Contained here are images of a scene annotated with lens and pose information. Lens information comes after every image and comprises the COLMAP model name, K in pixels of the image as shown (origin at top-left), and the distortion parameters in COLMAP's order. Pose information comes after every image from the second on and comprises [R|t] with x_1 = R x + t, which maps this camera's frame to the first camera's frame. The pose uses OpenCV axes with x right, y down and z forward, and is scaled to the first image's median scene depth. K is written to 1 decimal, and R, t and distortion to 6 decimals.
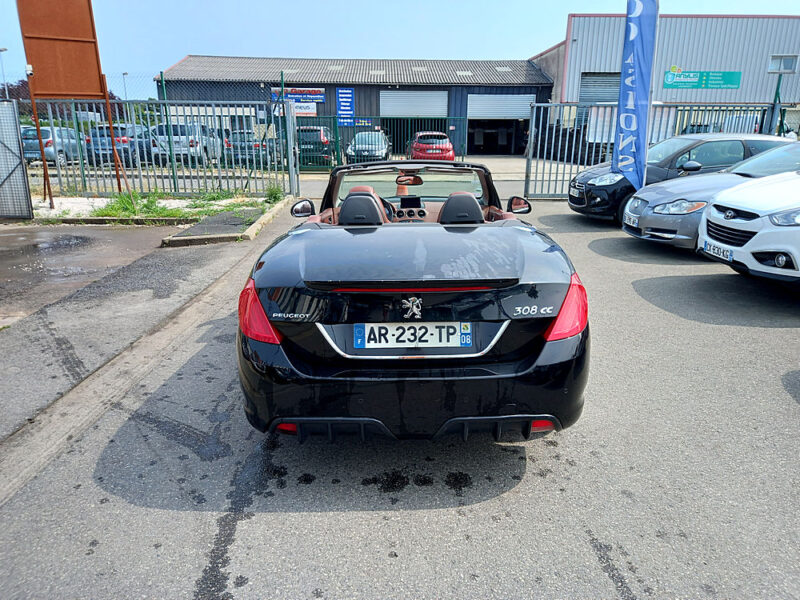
lens RADIAL K [[583.3, 0, 402.3], [0, 583.3, 300.4], [0, 0, 1]] dist [0.050535, -0.034899]
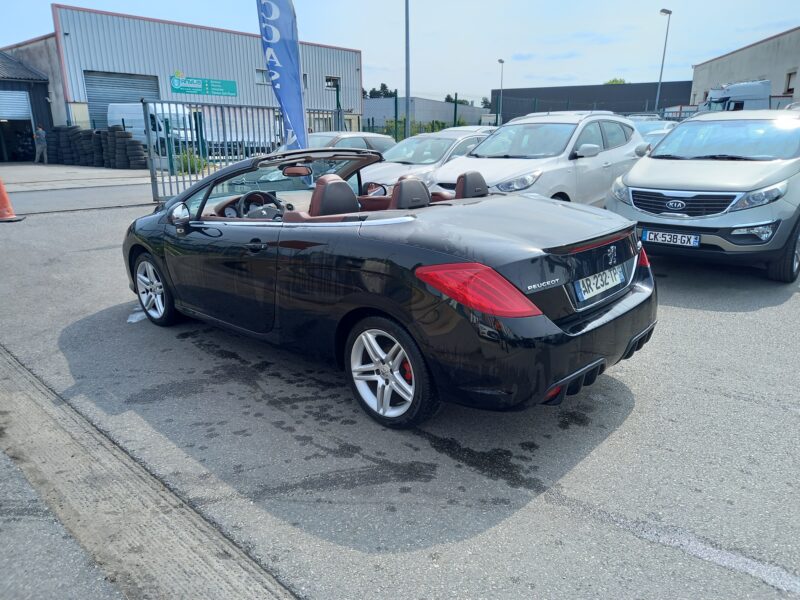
lens RADIAL K [[583.3, 0, 404.4], [0, 583.3, 298.6], [0, 0, 1]] dist [0.050535, -0.034899]
pose [[0.675006, -0.207509, 0.708030, -0.526226], [0.215234, 0.973276, 0.080053, -0.041143], [-0.705721, 0.098356, 0.701630, 0.216577]]
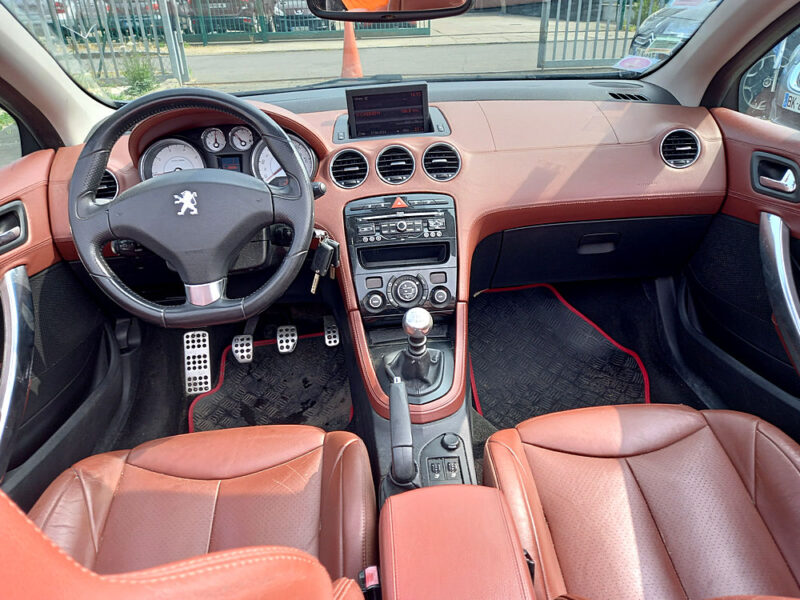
lens RADIAL K [[583.3, 0, 402.9], [0, 583.3, 300.8], [0, 0, 1]] dist [0.050535, -0.034899]
pose [[0.996404, -0.060221, 0.059606, 0.000351], [0.047601, 0.979807, 0.194199, -0.140165], [-0.070097, -0.190663, 0.979150, 0.762919]]
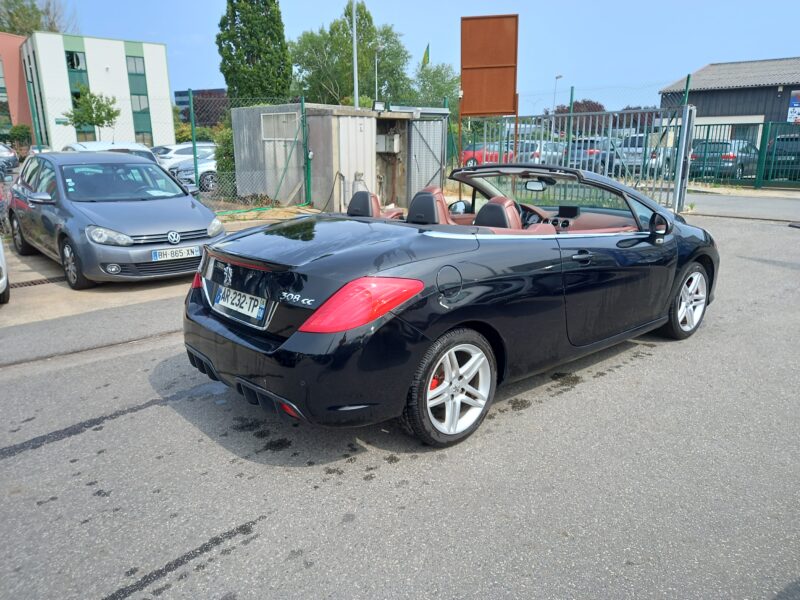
lens RADIAL K [[583.3, 0, 403.1], [0, 583.3, 301.4], [0, 0, 1]] dist [0.050535, -0.034899]
pose [[0.670212, 0.188444, -0.717847, 0.525271], [-0.202747, 0.976925, 0.067162, -0.041407], [0.713940, 0.100529, 0.692953, 0.198467]]
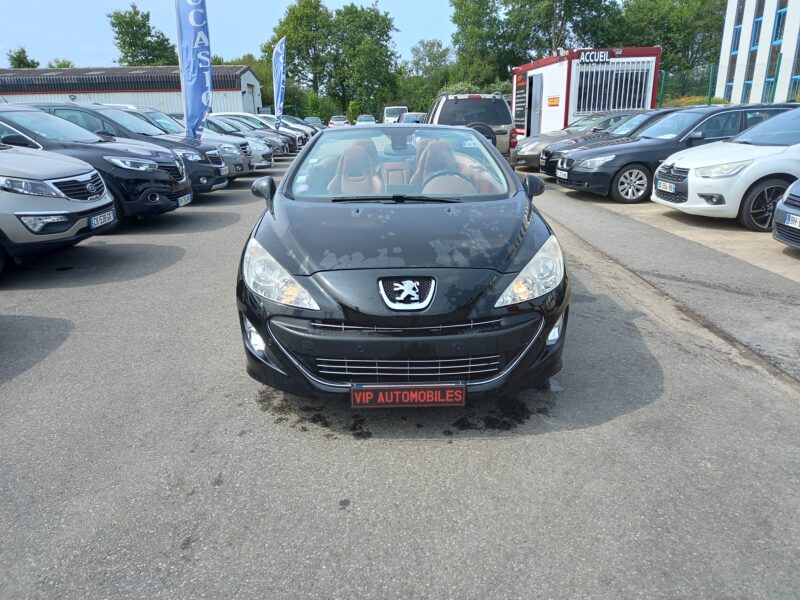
lens RADIAL K [[583.3, 0, 398.2], [0, 583.3, 296.2], [0, 0, 1]] dist [0.050535, -0.034899]
pose [[-0.999455, 0.028925, -0.015893, 0.030510], [0.015466, 0.835884, 0.548688, -0.452893], [0.029155, 0.548143, -0.835876, 1.670089]]
